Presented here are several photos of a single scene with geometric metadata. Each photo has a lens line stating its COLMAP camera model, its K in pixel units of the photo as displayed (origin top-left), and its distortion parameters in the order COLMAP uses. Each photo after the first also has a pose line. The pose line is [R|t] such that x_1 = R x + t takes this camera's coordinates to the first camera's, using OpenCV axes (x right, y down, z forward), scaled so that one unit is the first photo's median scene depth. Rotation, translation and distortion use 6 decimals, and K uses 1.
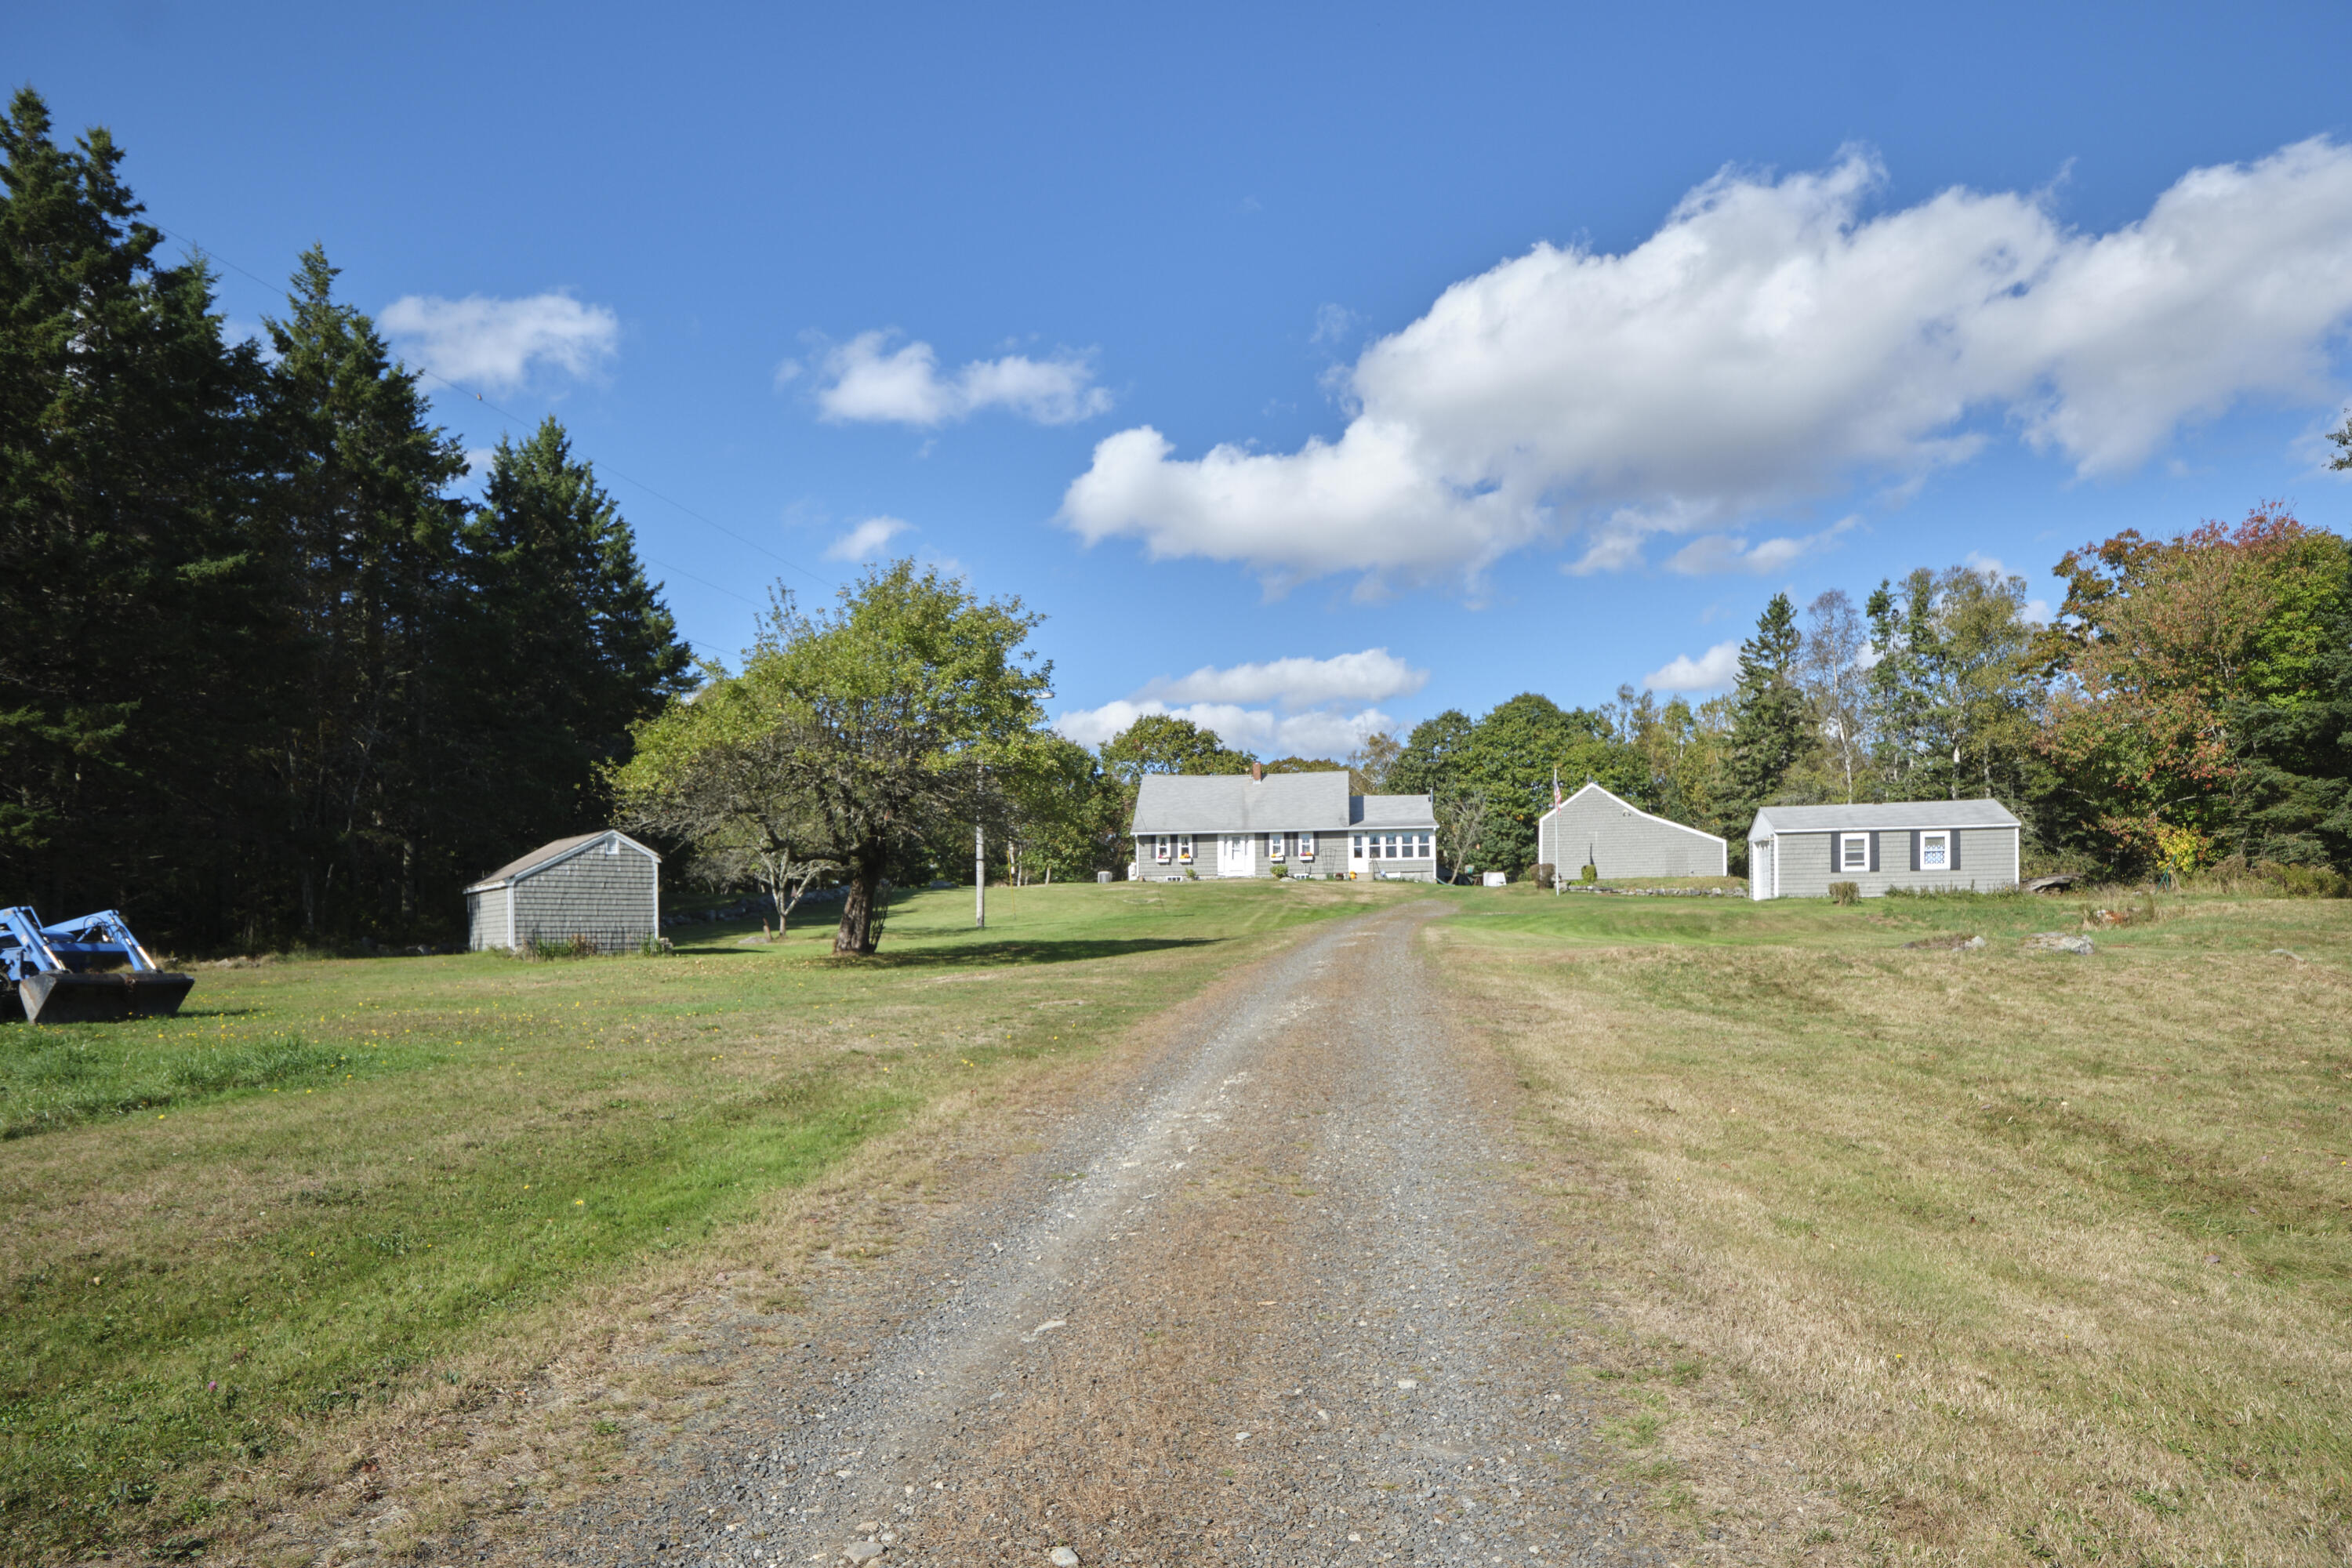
lens RADIAL K [[1301.3, 0, 1176.0], [0, 1301.3, 784.0], [0, 0, 1]] dist [0.002285, 0.000223]
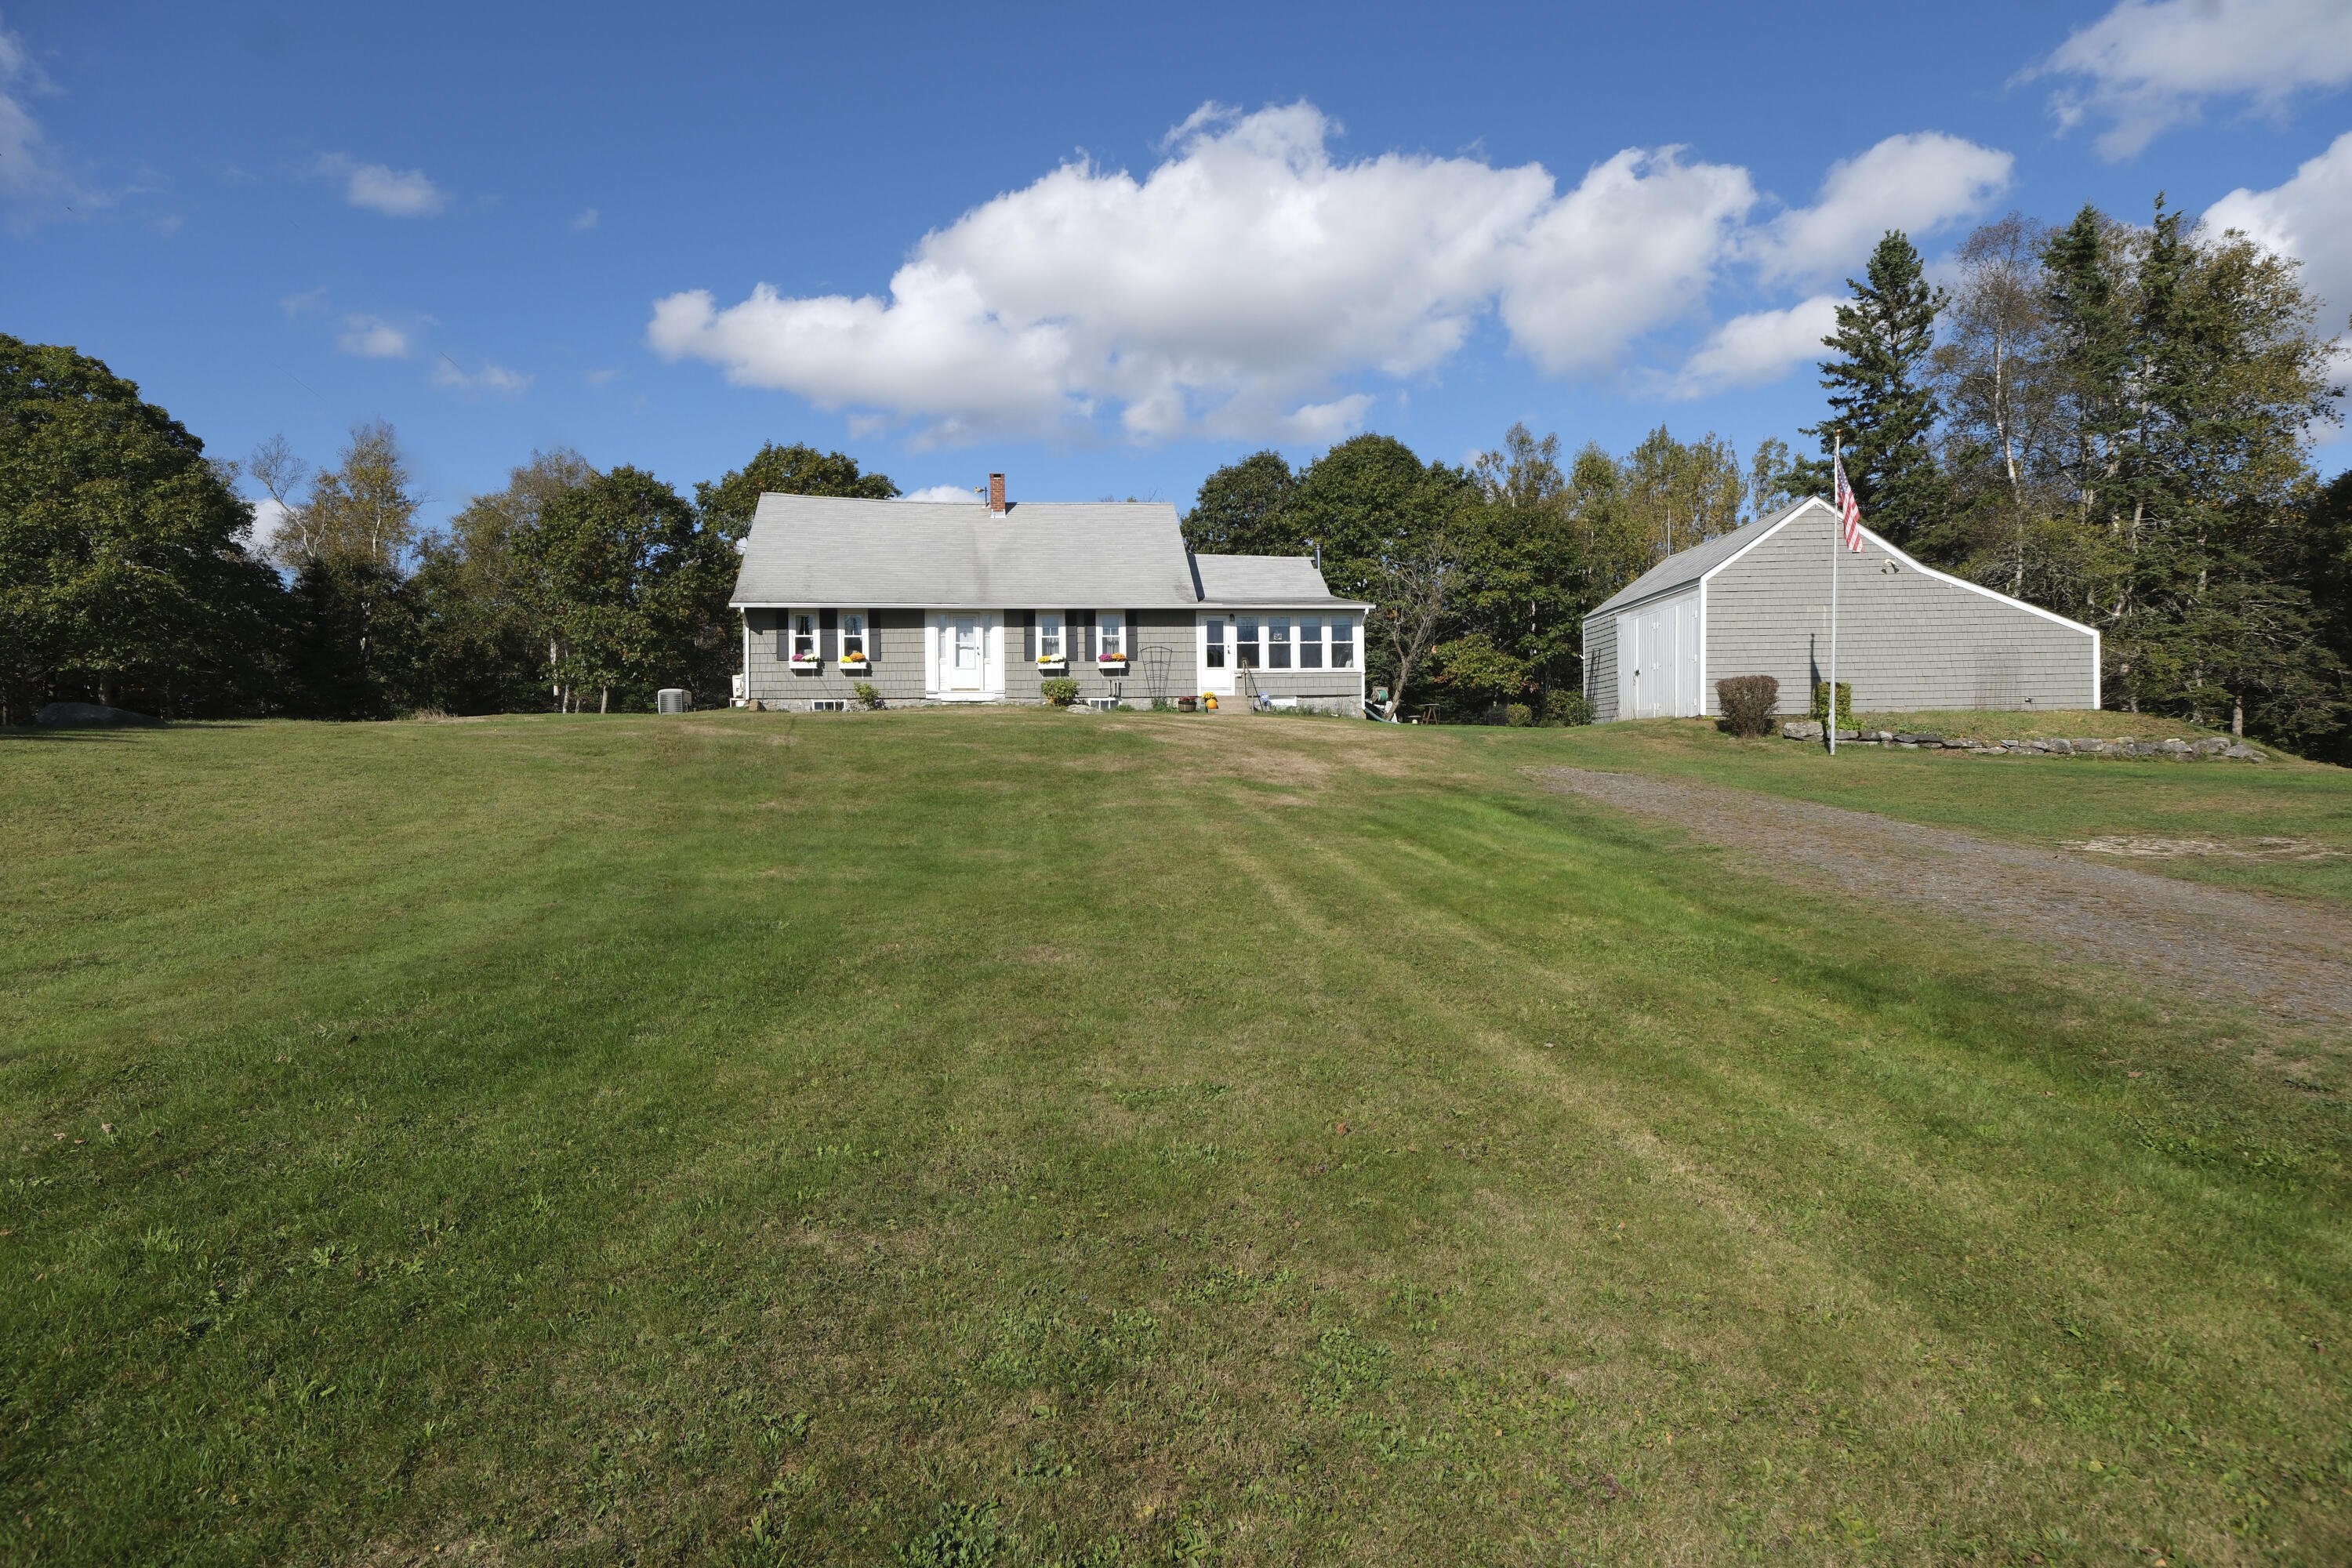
lens RADIAL K [[1301.3, 0, 1176.0], [0, 1301.3, 784.0], [0, 0, 1]] dist [0.002285, 0.000223]
pose [[0.965145, -0.006316, 0.261639, -0.003707], [-0.027708, 0.991624, 0.126147, 0.038604], [-0.260244, -0.129000, 0.956887, 0.519398]]
